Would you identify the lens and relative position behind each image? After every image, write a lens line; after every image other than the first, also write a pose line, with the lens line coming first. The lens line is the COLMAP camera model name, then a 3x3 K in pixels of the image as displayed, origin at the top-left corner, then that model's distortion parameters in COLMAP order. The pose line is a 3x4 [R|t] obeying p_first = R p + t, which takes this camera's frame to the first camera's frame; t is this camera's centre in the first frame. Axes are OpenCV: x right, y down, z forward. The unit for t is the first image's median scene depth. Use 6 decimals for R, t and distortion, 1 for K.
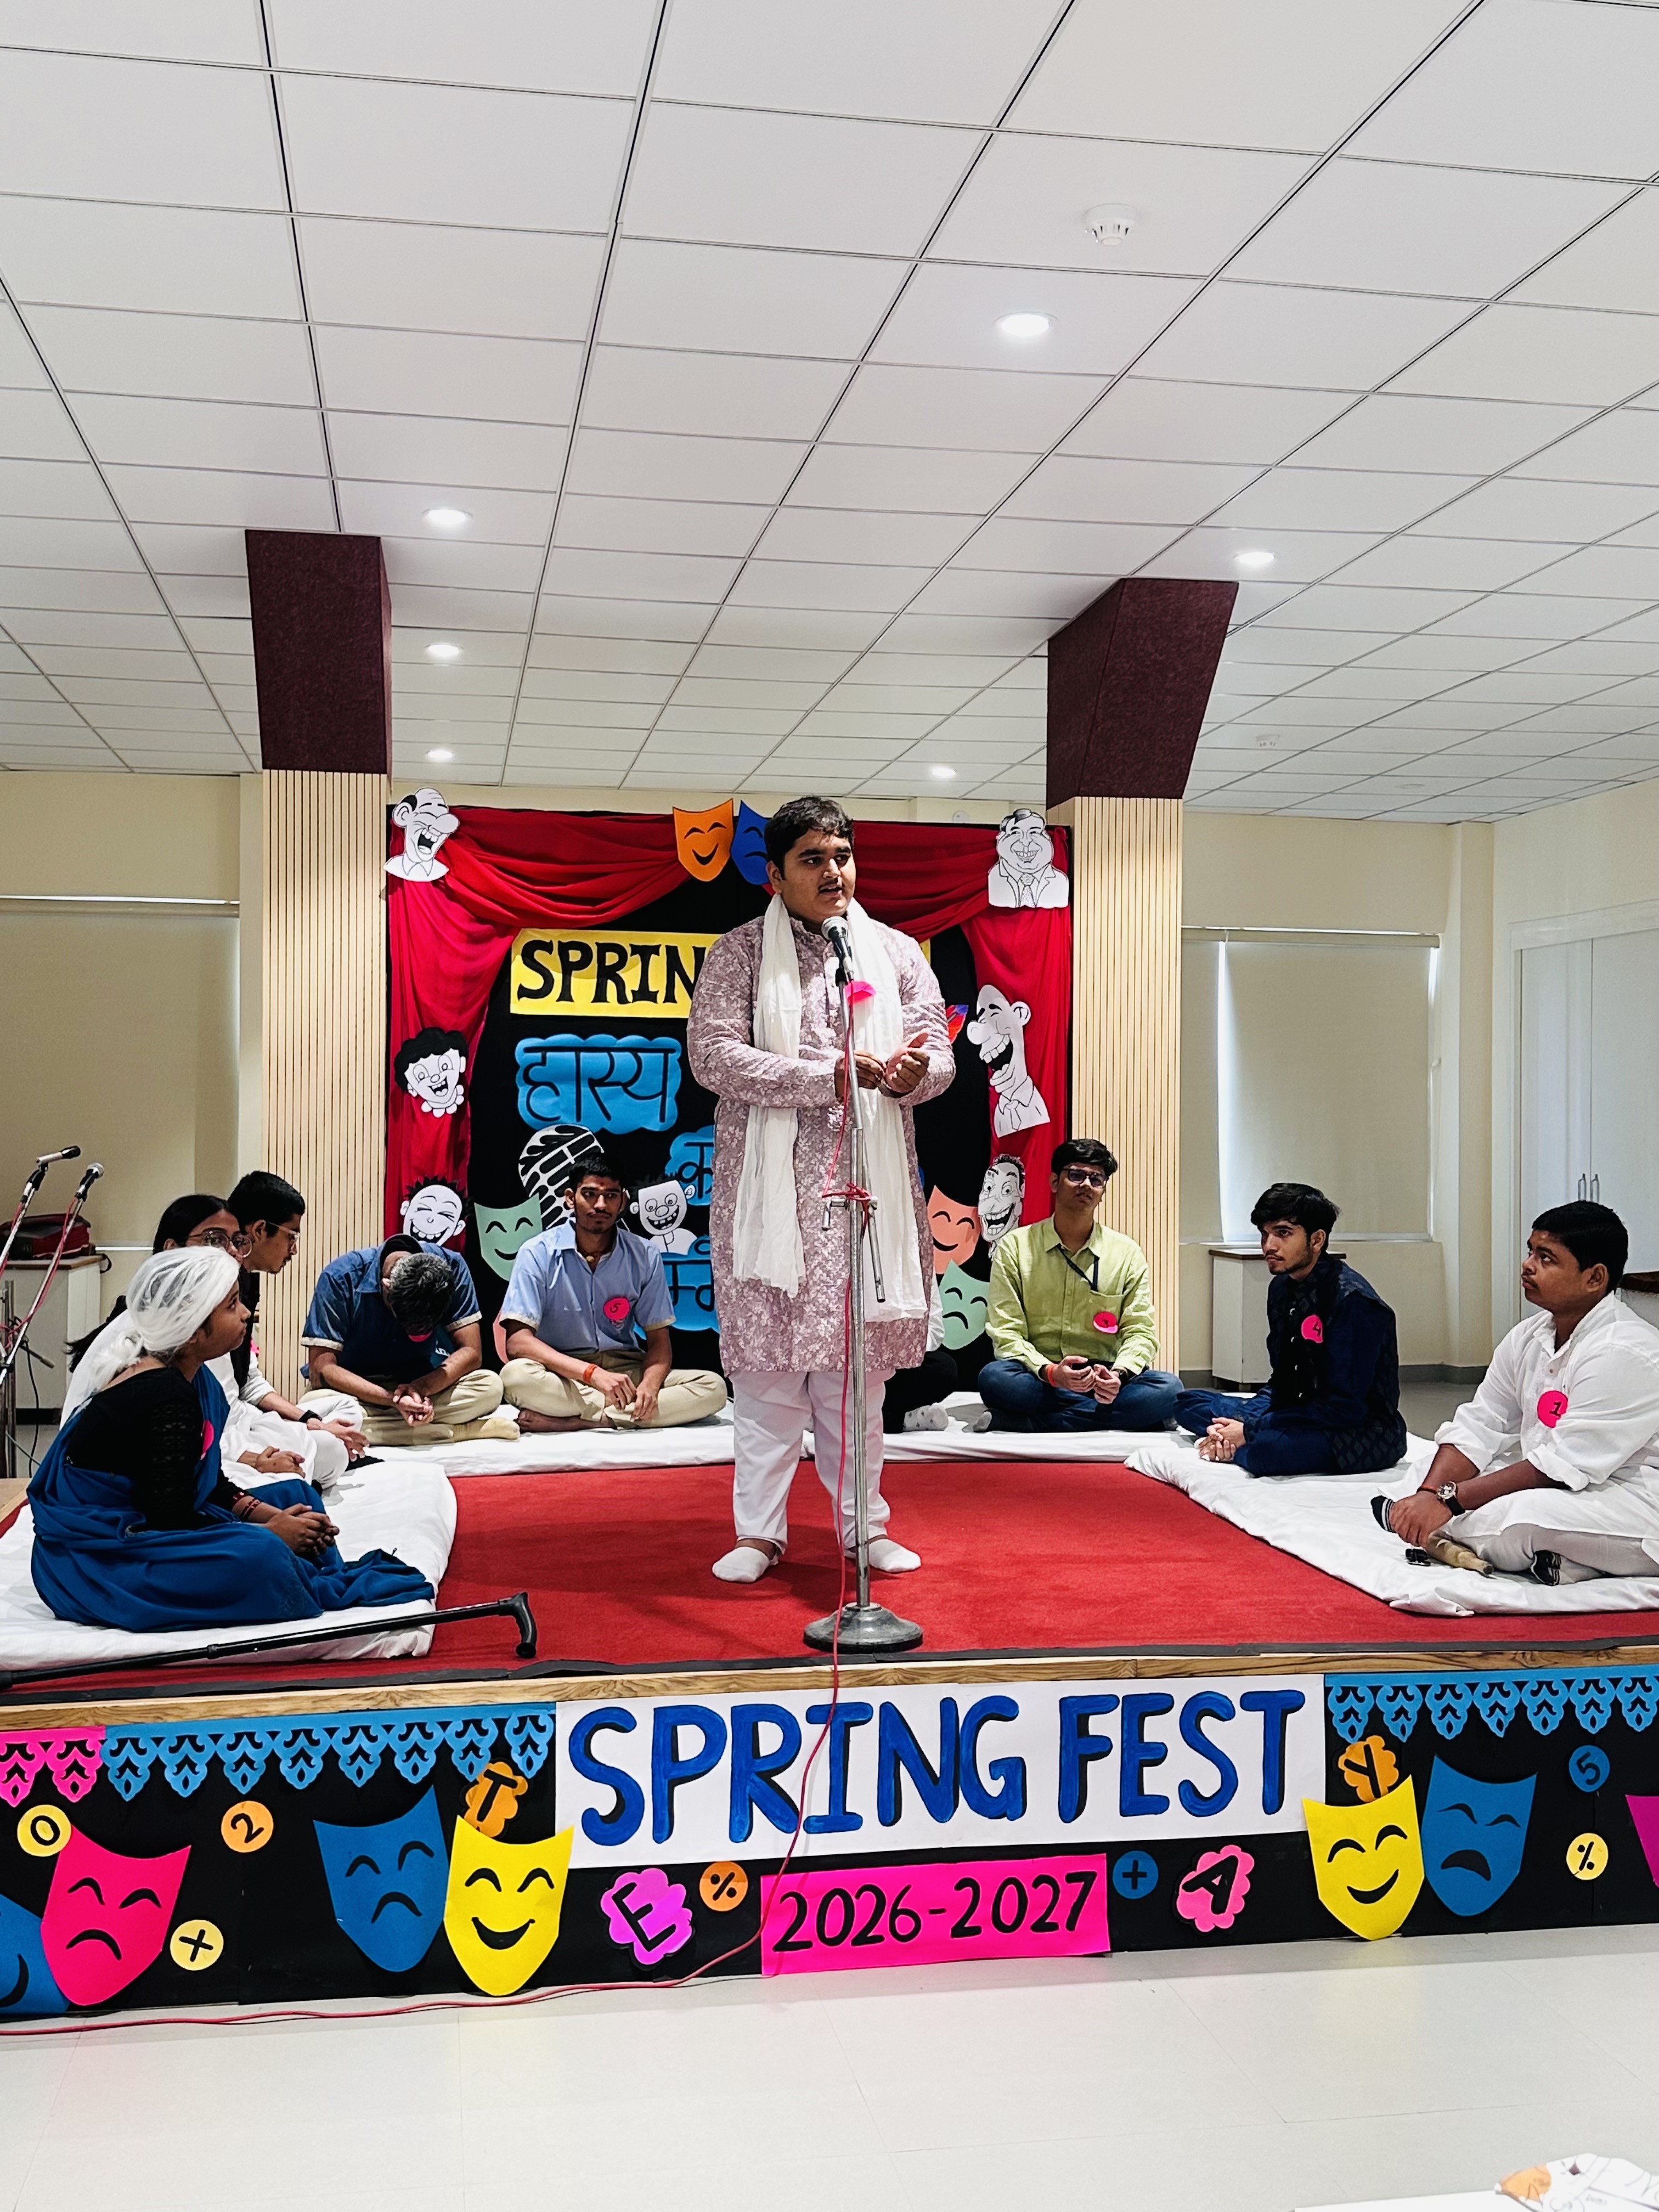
lens RADIAL K [[2196.1, 0, 820.1], [0, 2196.1, 1112.7], [0, 0, 1]] dist [0.069620, 0.000000]
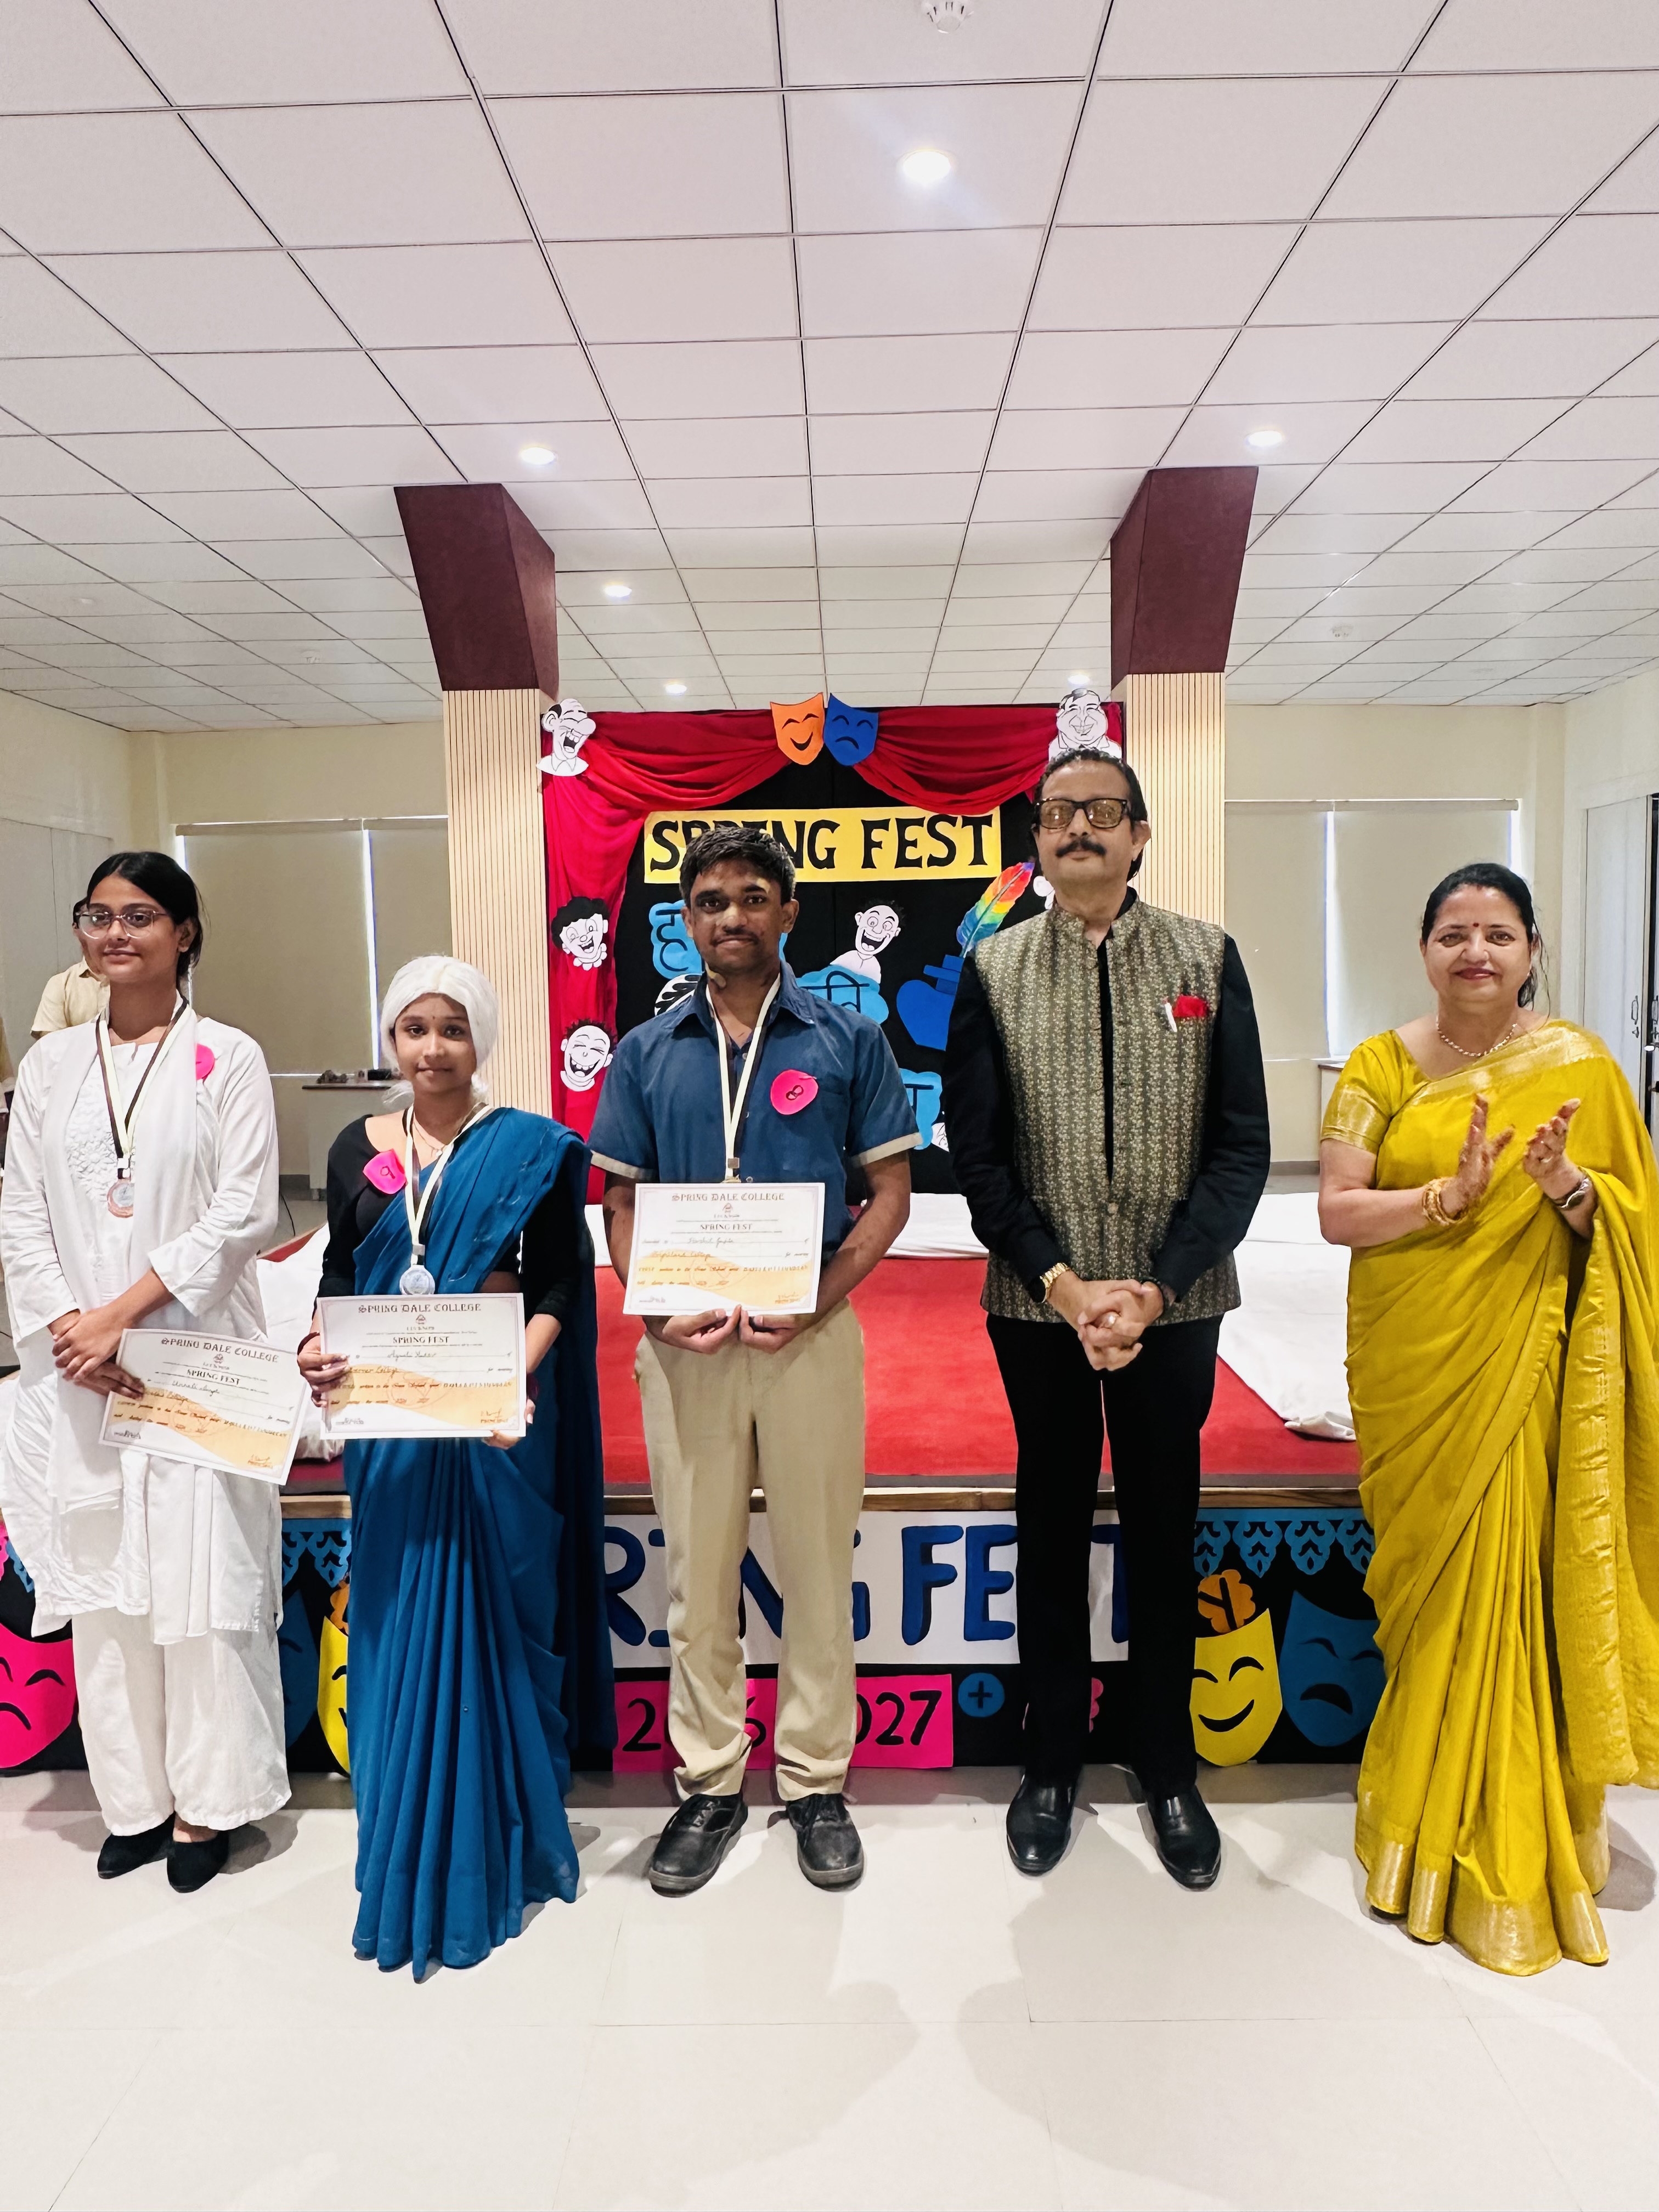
lens RADIAL K [[1547.1, 0, 820.4], [0, 1547.1, 1103.7], [0, 0, 1]] dist [-0.015839, 0.002057]
pose [[0.982529, -0.009451, -0.185872, 0.199935], [0.025564, 0.996097, 0.084482, 0.011564], [0.184348, -0.087758, 0.978935, 0.311624]]
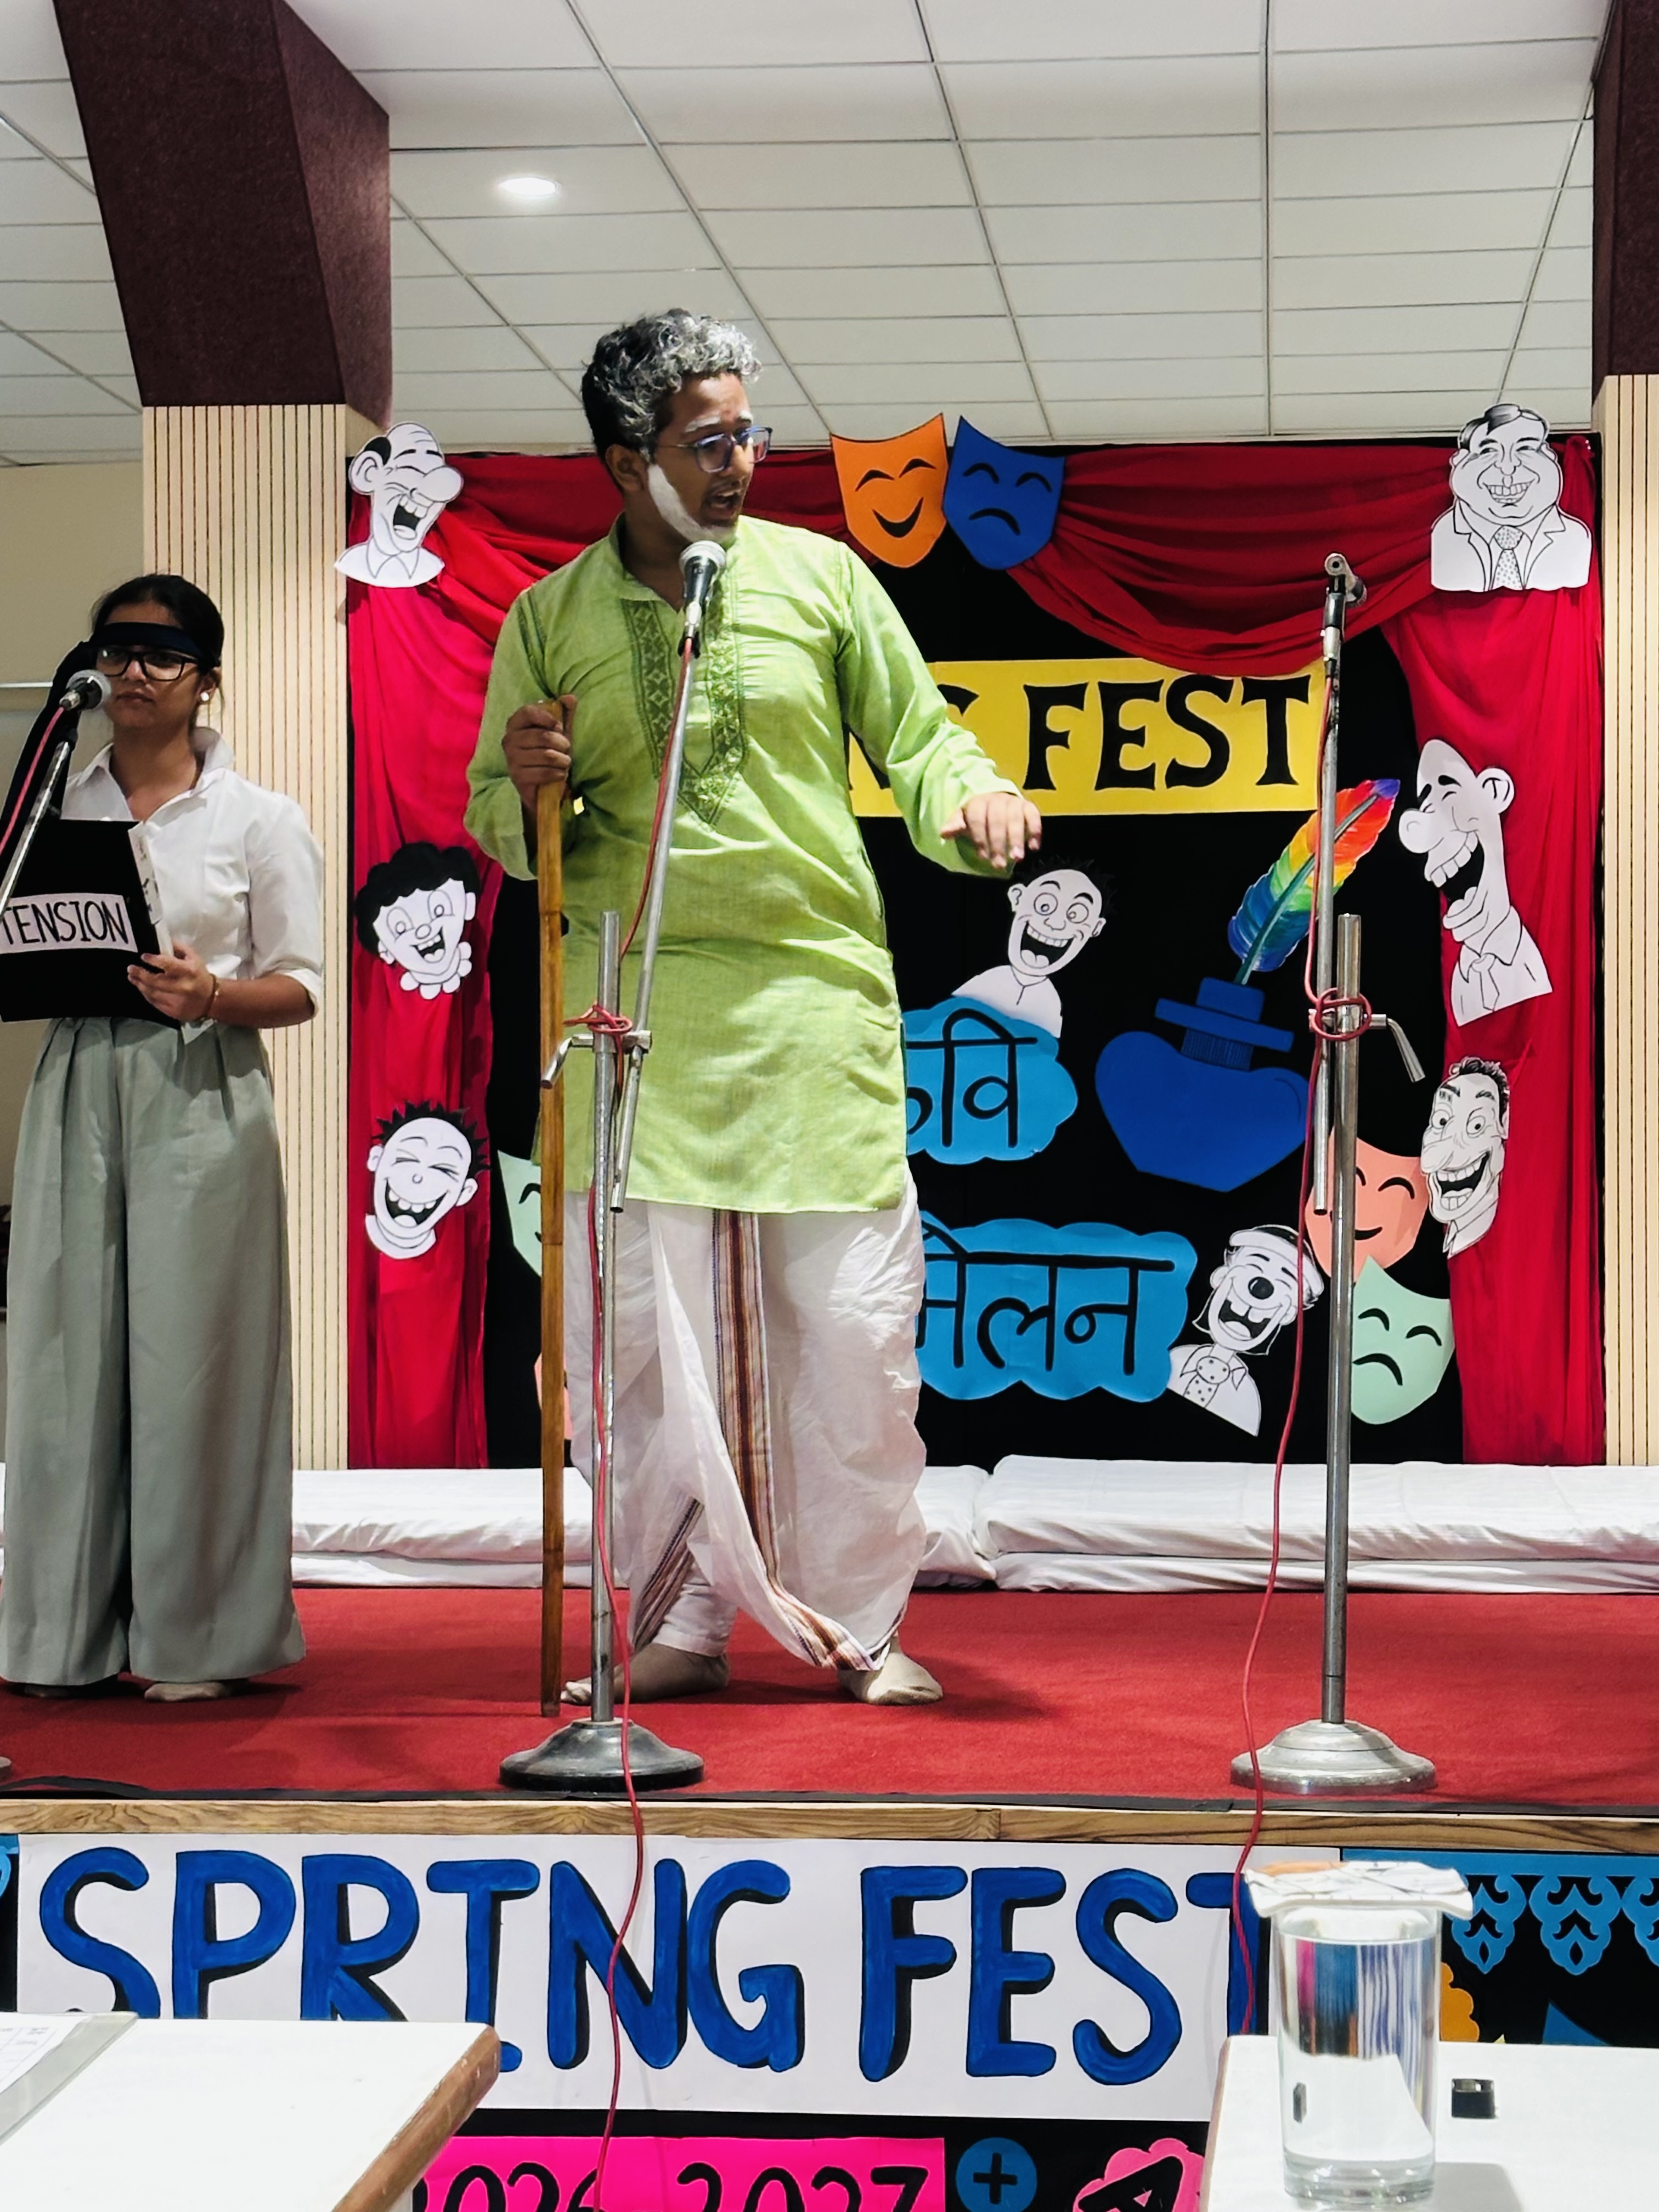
lens RADIAL K [[4374.7, 0, 830.3], [0, 4374.7, 1109.1], [0, 0, 1]] dist [0.105922, 0.000000]
pose [[0.964642, -0.012079, -0.263288, 0.397845], [0.010070, 0.999909, -0.008980, 0.073314], [0.263373, 0.006011, 0.964675, -0.117172]]
